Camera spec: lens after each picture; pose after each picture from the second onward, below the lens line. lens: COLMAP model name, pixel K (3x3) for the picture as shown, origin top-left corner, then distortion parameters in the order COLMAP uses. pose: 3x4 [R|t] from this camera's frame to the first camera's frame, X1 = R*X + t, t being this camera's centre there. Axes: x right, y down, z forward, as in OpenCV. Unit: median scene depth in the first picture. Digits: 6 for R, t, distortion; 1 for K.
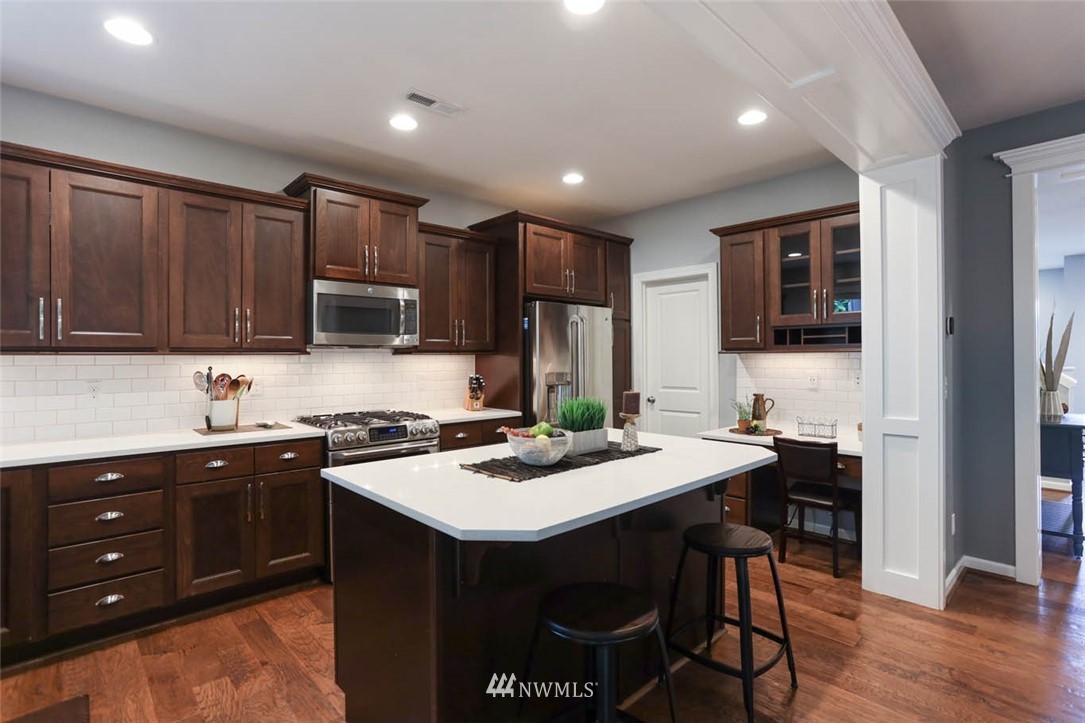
lens RADIAL K [[524.7, 0, 542.5], [0, 524.7, 355.1], [0, 0, 1]] dist [-0.029313, 0.007732]
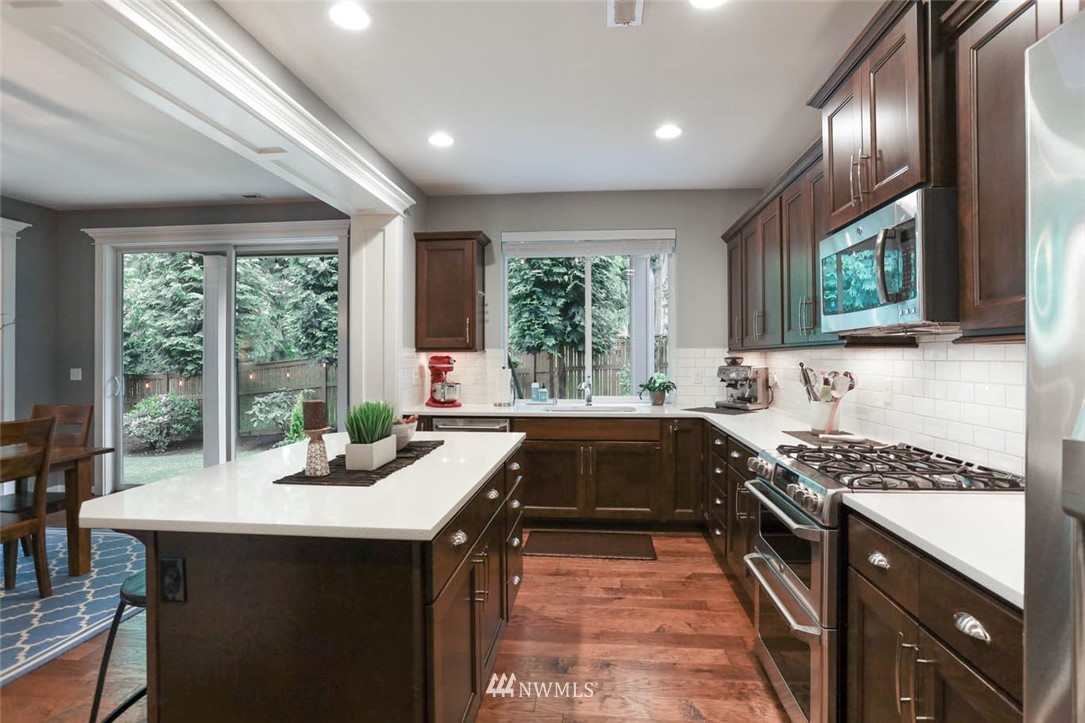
lens RADIAL K [[524.7, 0, 544.5], [0, 524.7, 361.1], [0, 0, 1]] dist [-0.029313, 0.007732]
pose [[-0.733716, 0.018121, -0.679214, 0.387855], [0.013417, 0.999836, 0.012182, 0.004479], [0.679323, -0.000174, -0.733839, 1.574413]]
